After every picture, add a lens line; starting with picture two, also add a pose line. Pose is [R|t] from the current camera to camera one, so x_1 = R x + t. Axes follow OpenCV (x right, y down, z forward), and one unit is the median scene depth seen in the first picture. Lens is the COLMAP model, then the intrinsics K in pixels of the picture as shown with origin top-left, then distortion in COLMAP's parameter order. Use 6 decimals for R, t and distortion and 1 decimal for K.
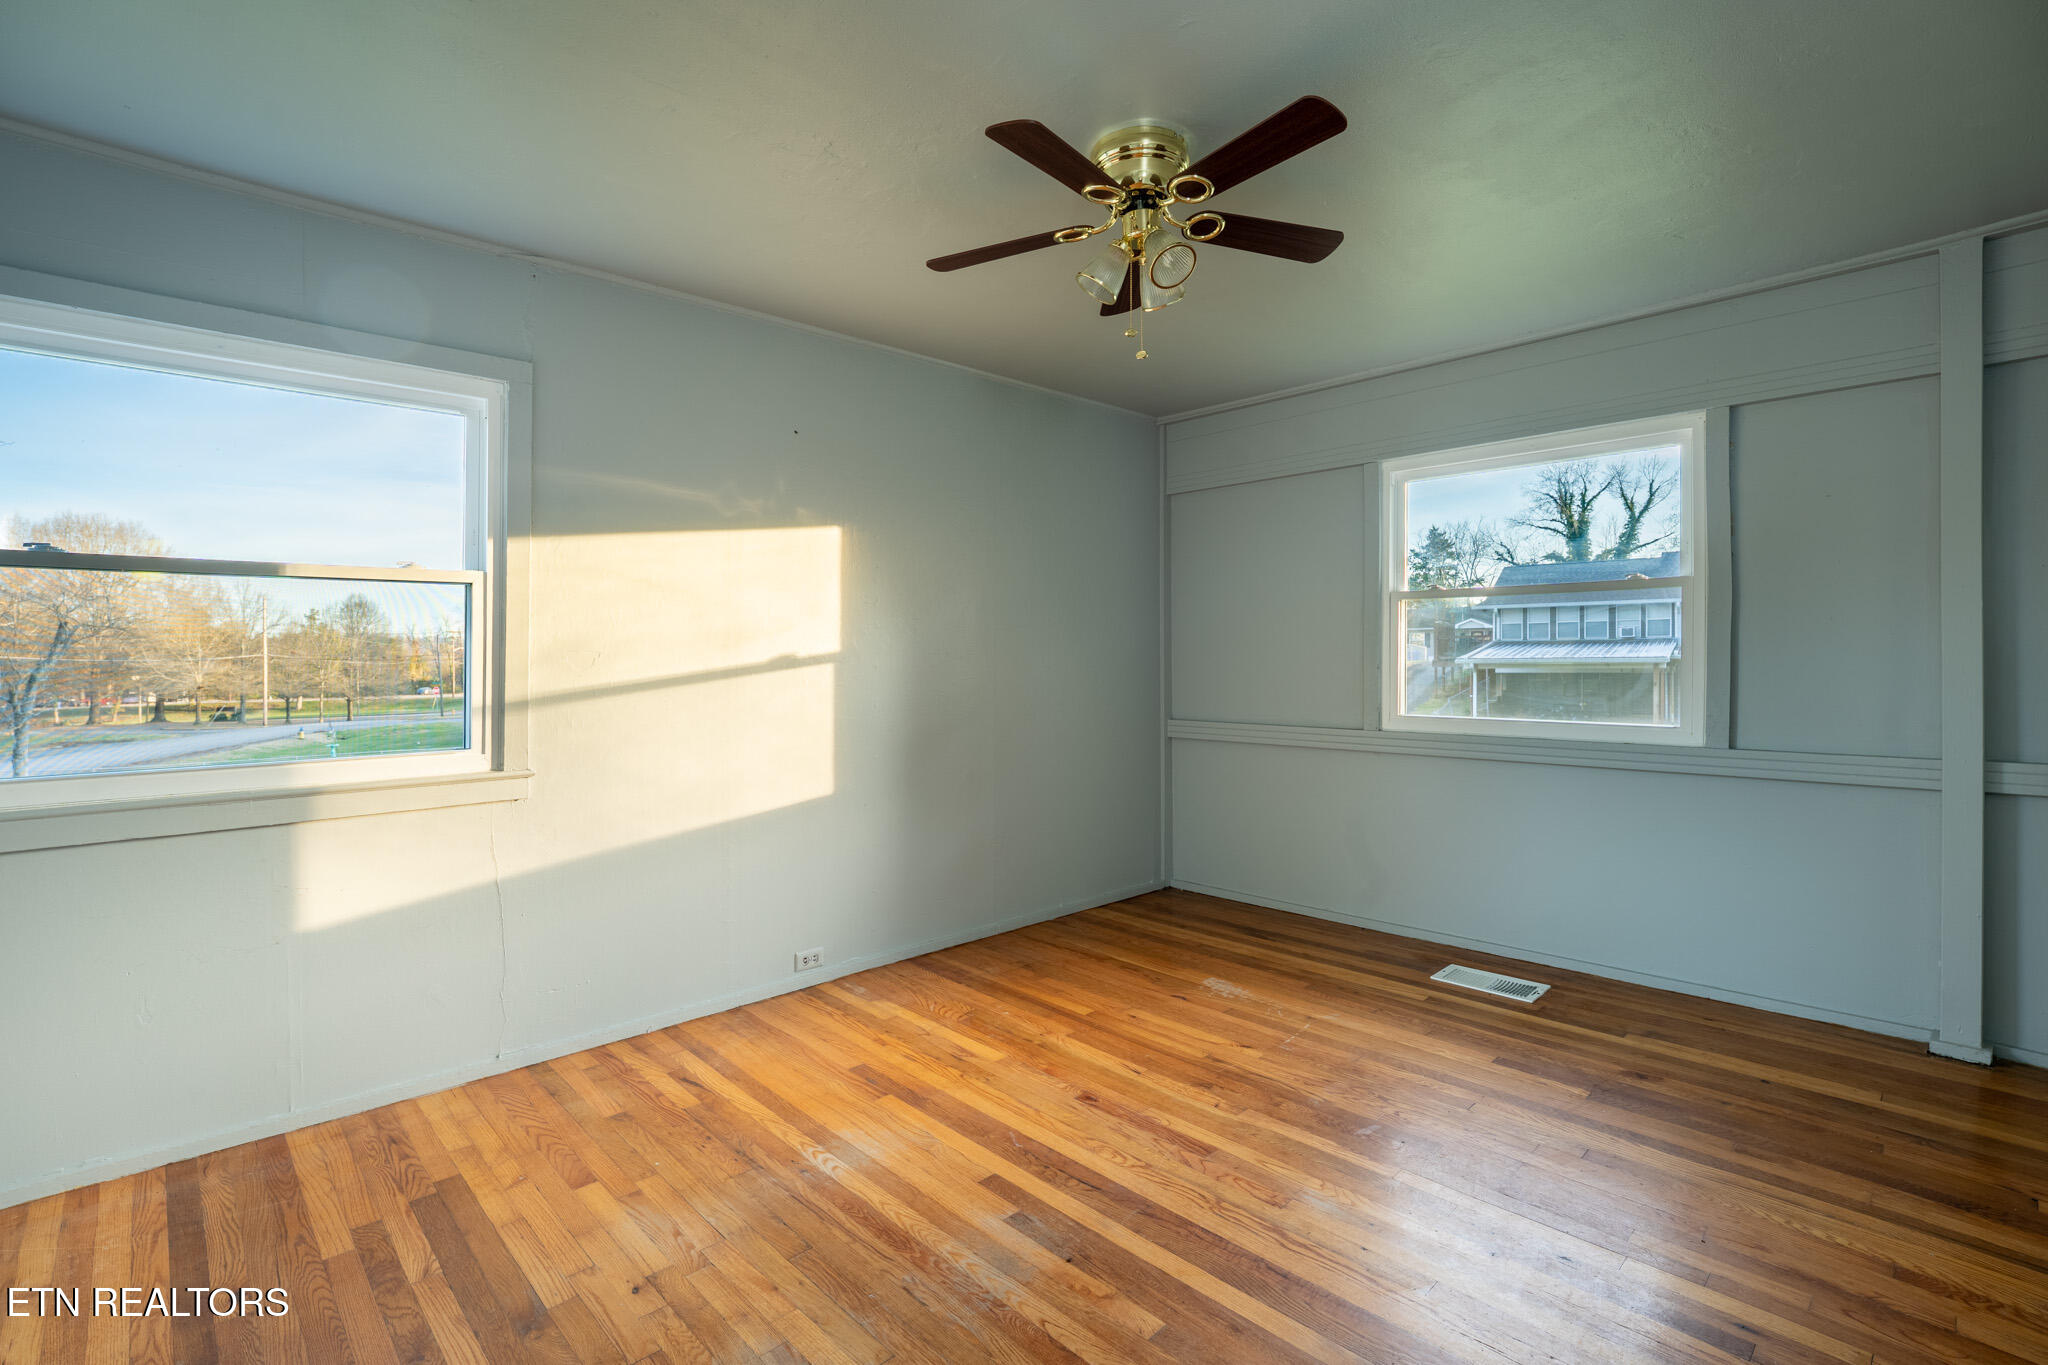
lens RADIAL K [[928.2, 0, 1017.0], [0, 928.2, 663.1], [0, 0, 1]] dist [0.002562, 0.000154]
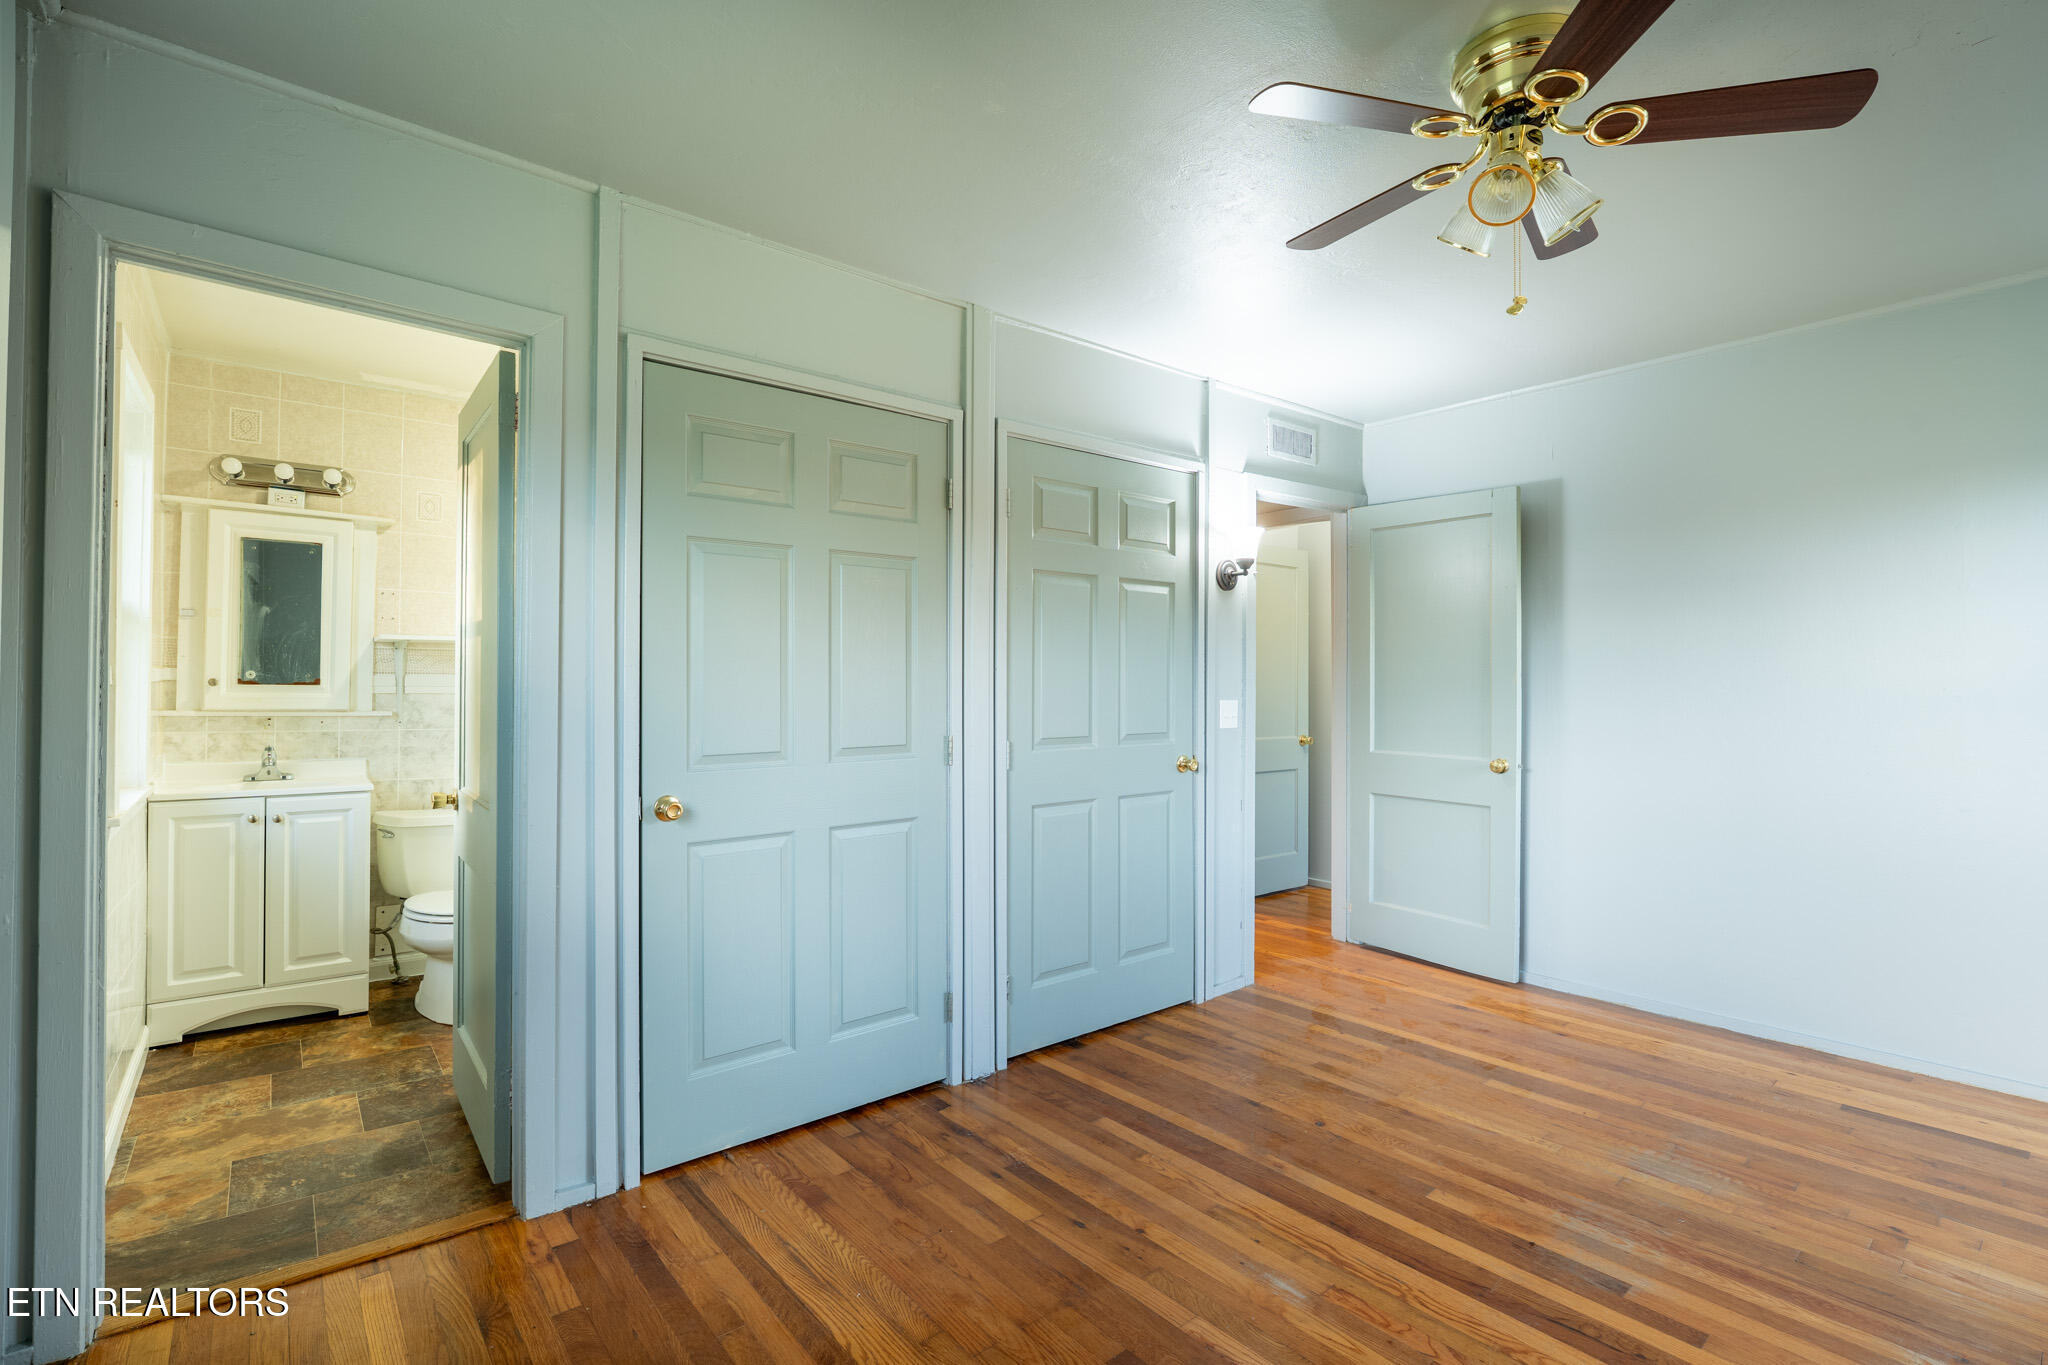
lens RADIAL K [[928.2, 0, 1024.6], [0, 928.2, 684.9], [0, 0, 1]] dist [0.002562, 0.000154]
pose [[-0.997425, 0.004306, 0.071582, 0.546087], [0.003872, 0.999973, -0.006208, -0.012320], [-0.071606, -0.005915, -0.997415, 2.042477]]
